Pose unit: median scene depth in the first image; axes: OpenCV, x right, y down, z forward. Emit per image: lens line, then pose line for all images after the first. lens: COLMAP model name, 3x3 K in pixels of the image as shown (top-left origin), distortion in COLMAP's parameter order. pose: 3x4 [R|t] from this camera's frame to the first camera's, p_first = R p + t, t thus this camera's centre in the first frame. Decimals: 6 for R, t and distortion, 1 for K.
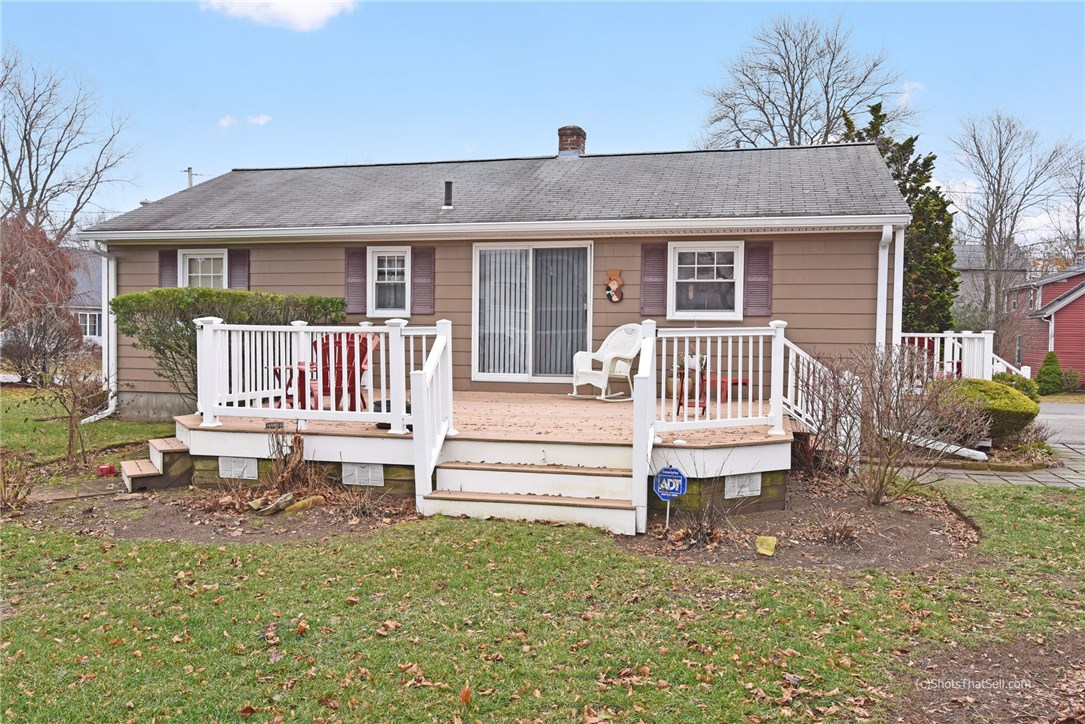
lens RADIAL K [[851.7, 0, 532.4], [0, 851.7, 357.2], [0, 0, 1]] dist [-0.001136, -0.005906]
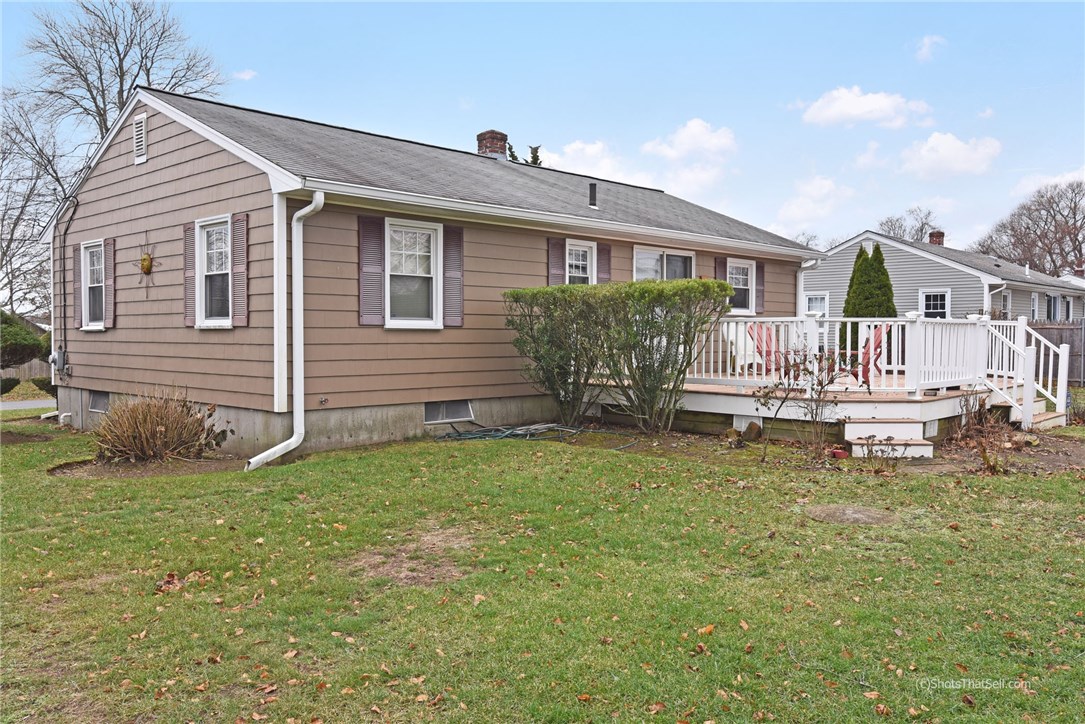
lens RADIAL K [[851.7, 0, 555.2], [0, 851.7, 380.2], [0, 0, 1]] dist [-0.001136, -0.005906]
pose [[0.493033, -0.056915, 0.868147, -1.146766], [0.036330, 0.998334, 0.044818, -0.010336], [-0.869252, 0.009443, 0.494279, 0.556109]]
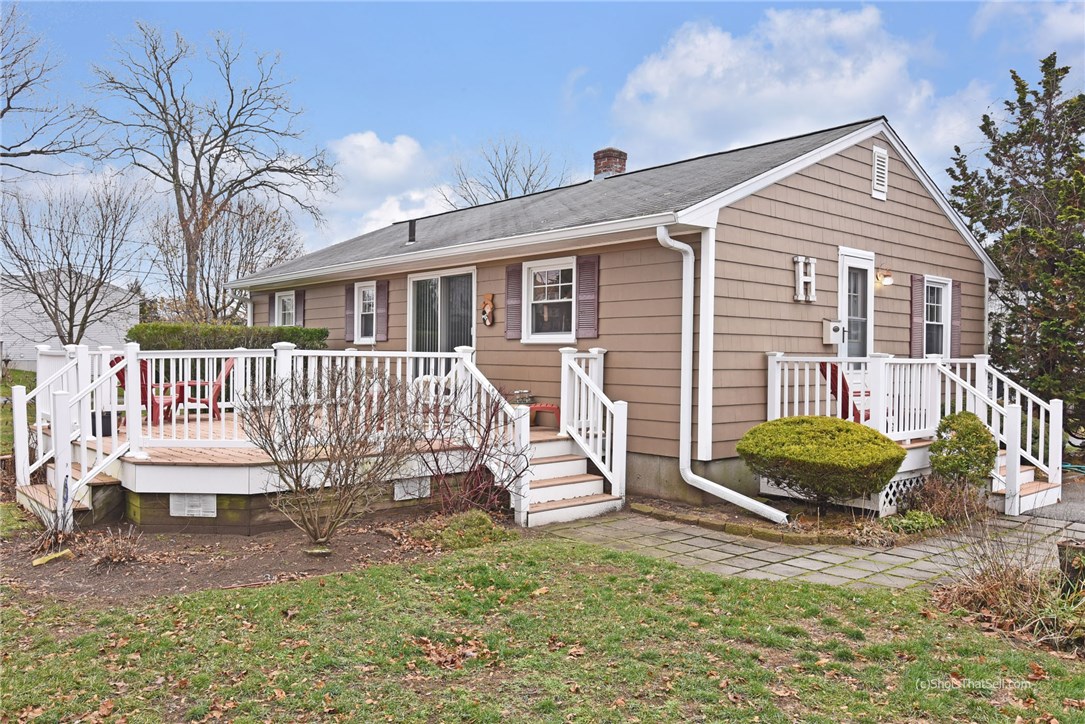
lens RADIAL K [[805.2, 0, 550.1], [0, 805.2, 360.0], [0, 0, 1]] dist [-0.003631, 0.000920]
pose [[0.830112, 0.001123, -0.557595, 0.680316], [-0.017294, 0.999569, -0.023734, -0.004143], [0.557328, 0.029345, 0.829774, 0.261026]]
